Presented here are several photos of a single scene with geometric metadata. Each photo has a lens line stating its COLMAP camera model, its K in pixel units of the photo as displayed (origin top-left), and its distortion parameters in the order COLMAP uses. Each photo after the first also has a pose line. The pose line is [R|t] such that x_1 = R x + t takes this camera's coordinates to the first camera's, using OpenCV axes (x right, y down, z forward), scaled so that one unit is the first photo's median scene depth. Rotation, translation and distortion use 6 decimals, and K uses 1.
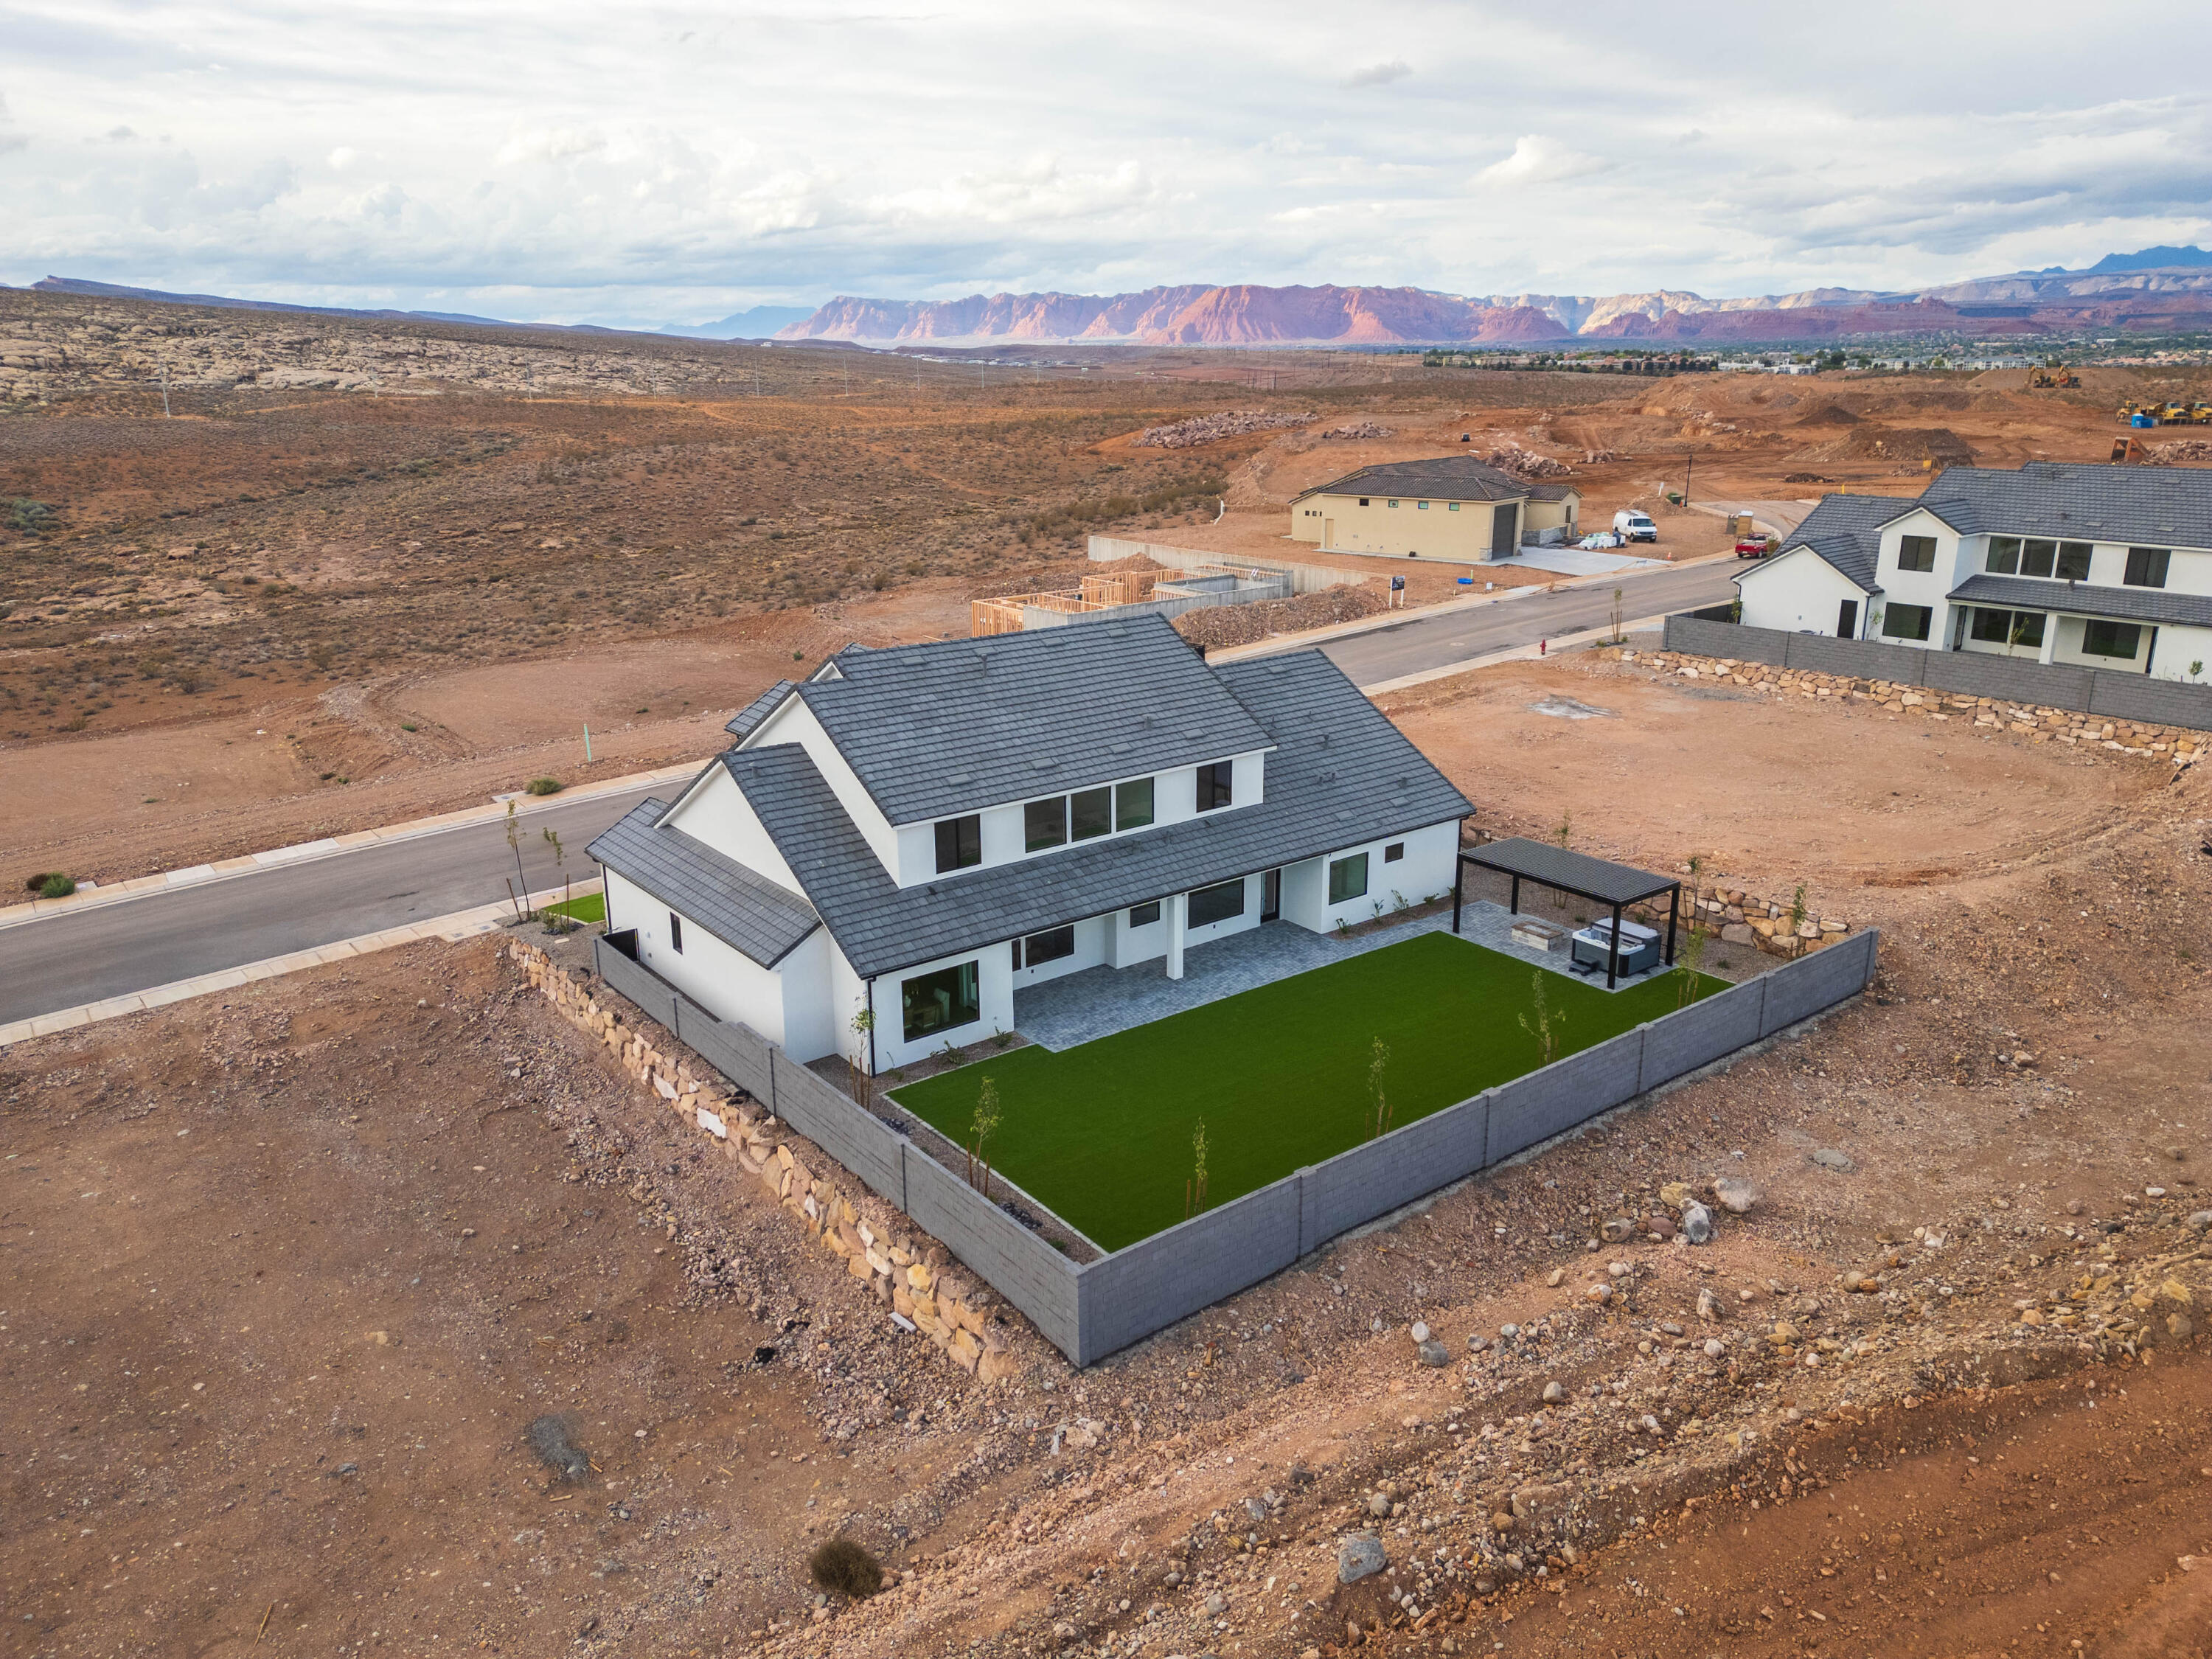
lens RADIAL K [[1549.1, 0, 1108.8], [0, 1549.1, 828.1], [0, 0, 1]] dist [0.084622, -0.083147]
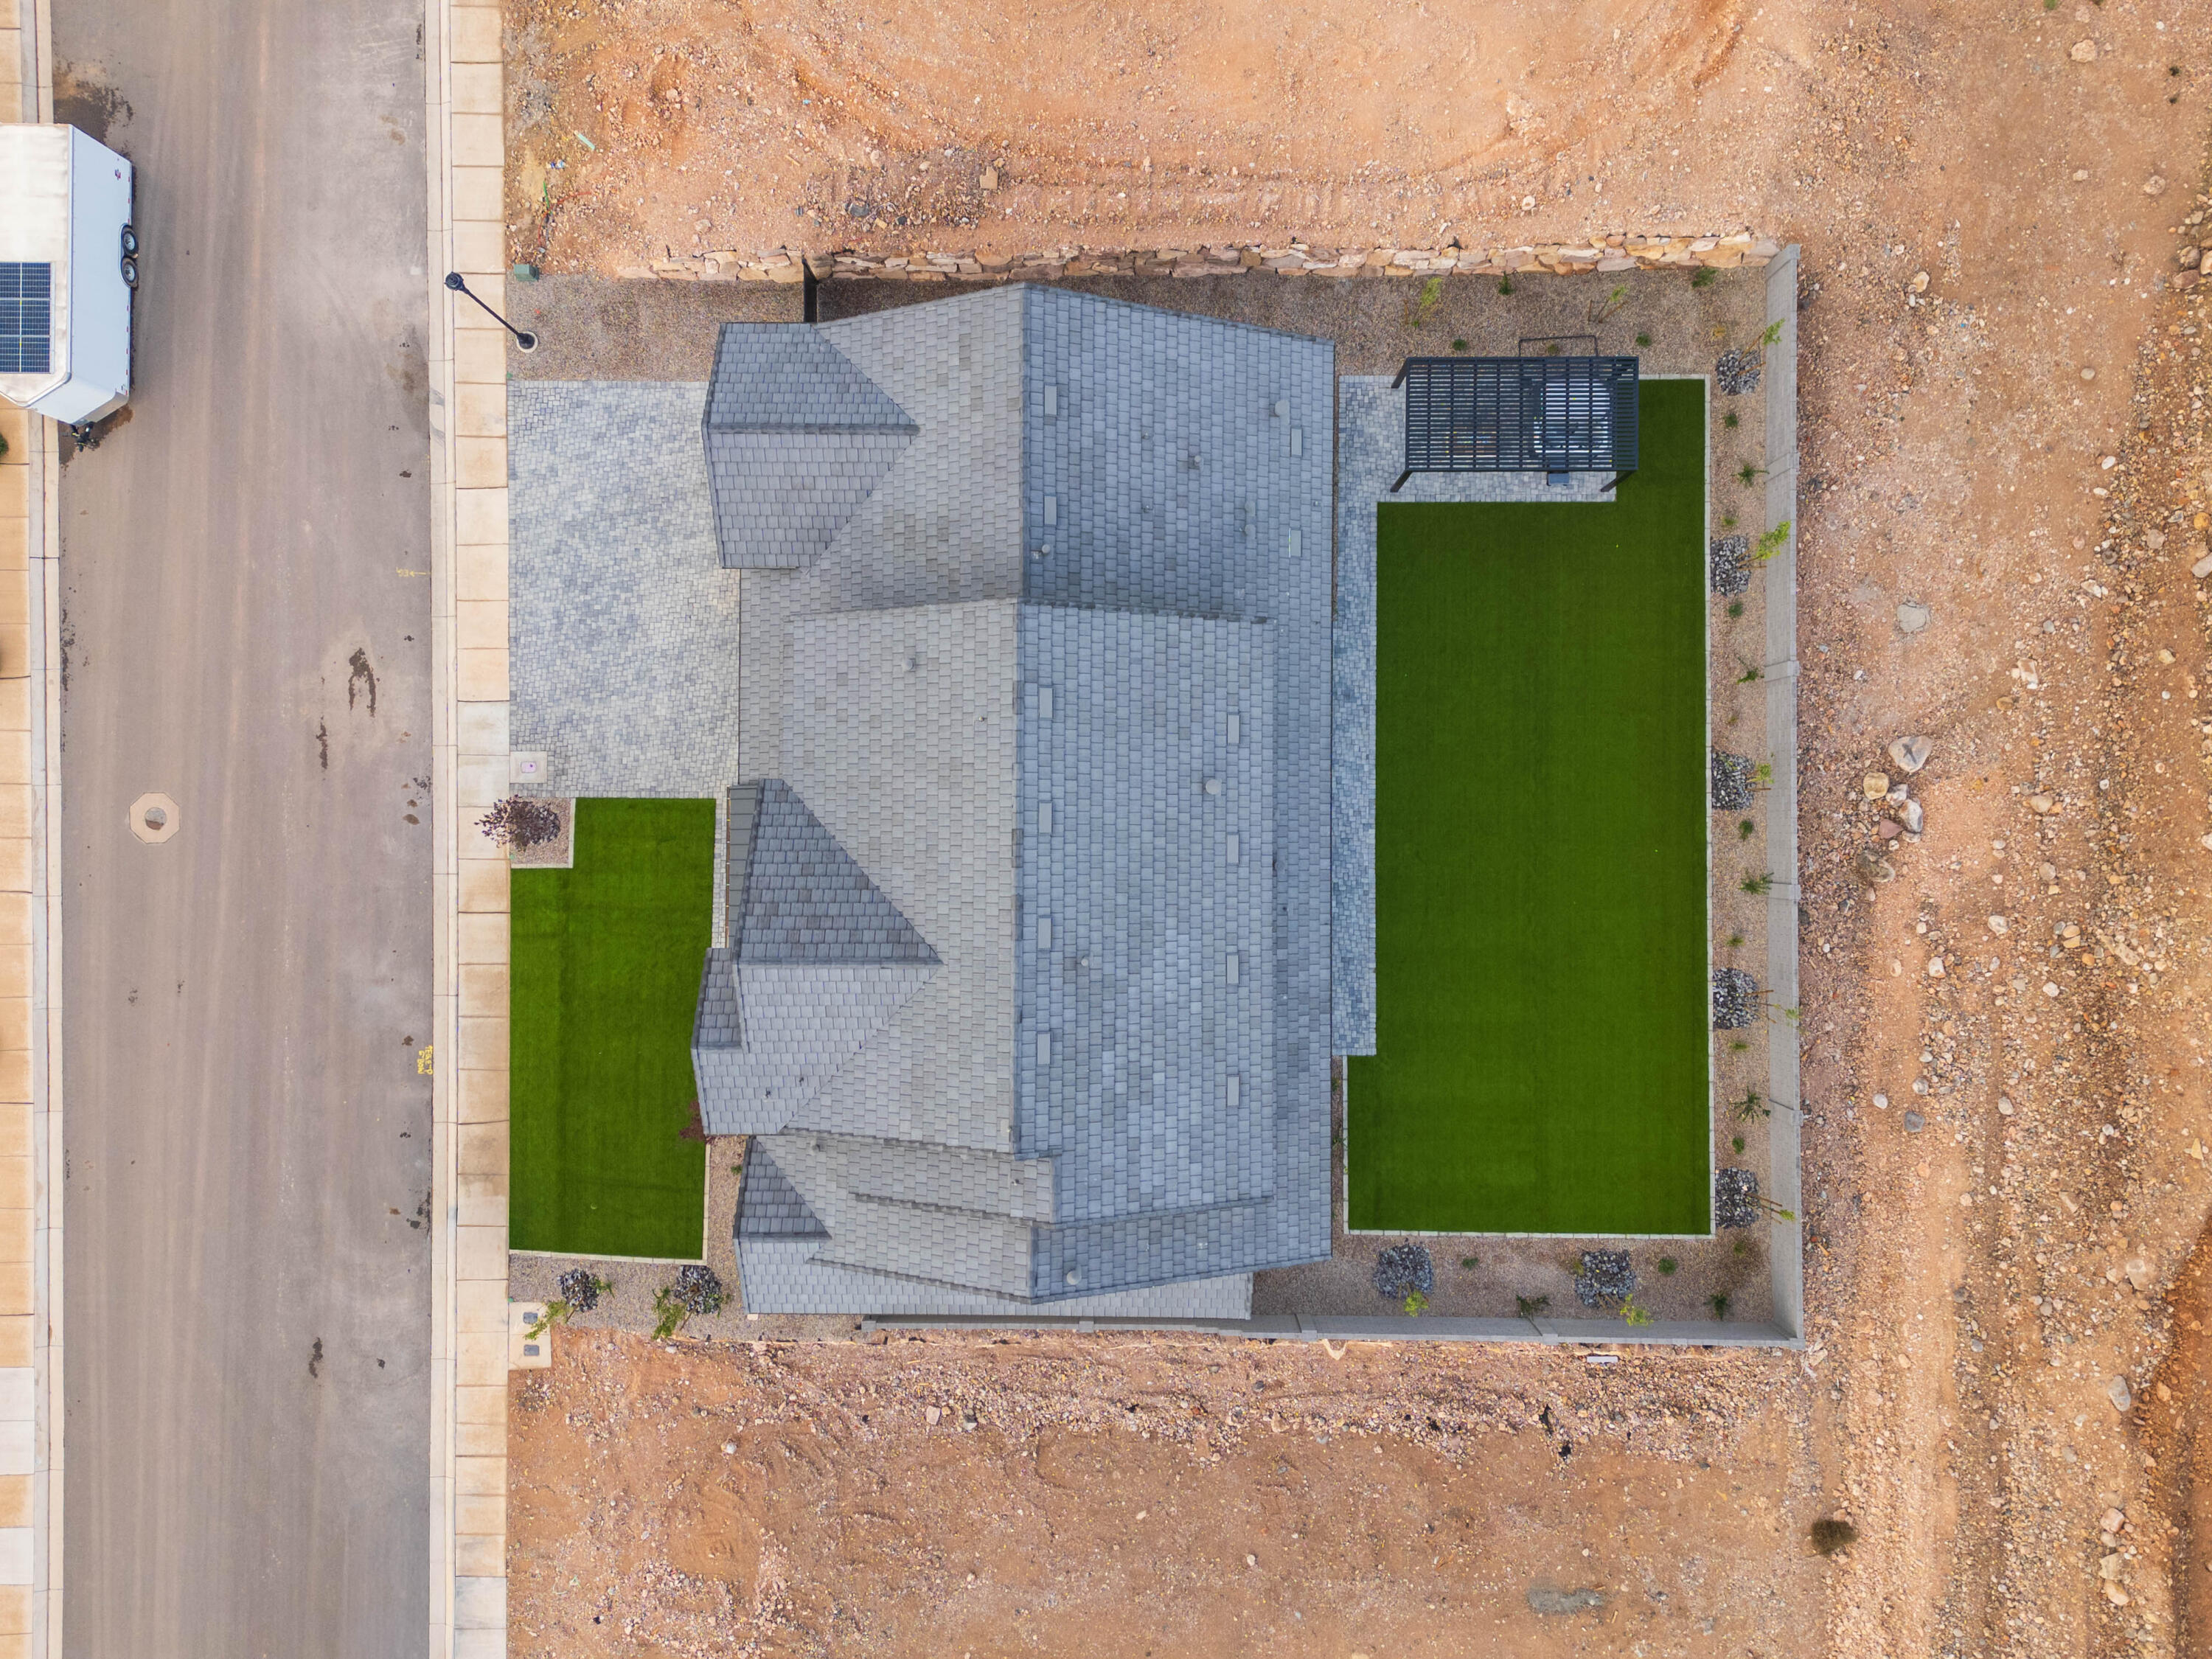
lens RADIAL K [[1634.1, 0, 1093.7], [0, 1634.1, 807.5], [0, 0, 1]] dist [0.069833, -0.054142]
pose [[0.615868, -0.787699, 0.015378, -0.030317], [0.242814, 0.208343, 0.947436, -0.782559], [-0.749498, -0.579761, 0.319577, 0.719986]]
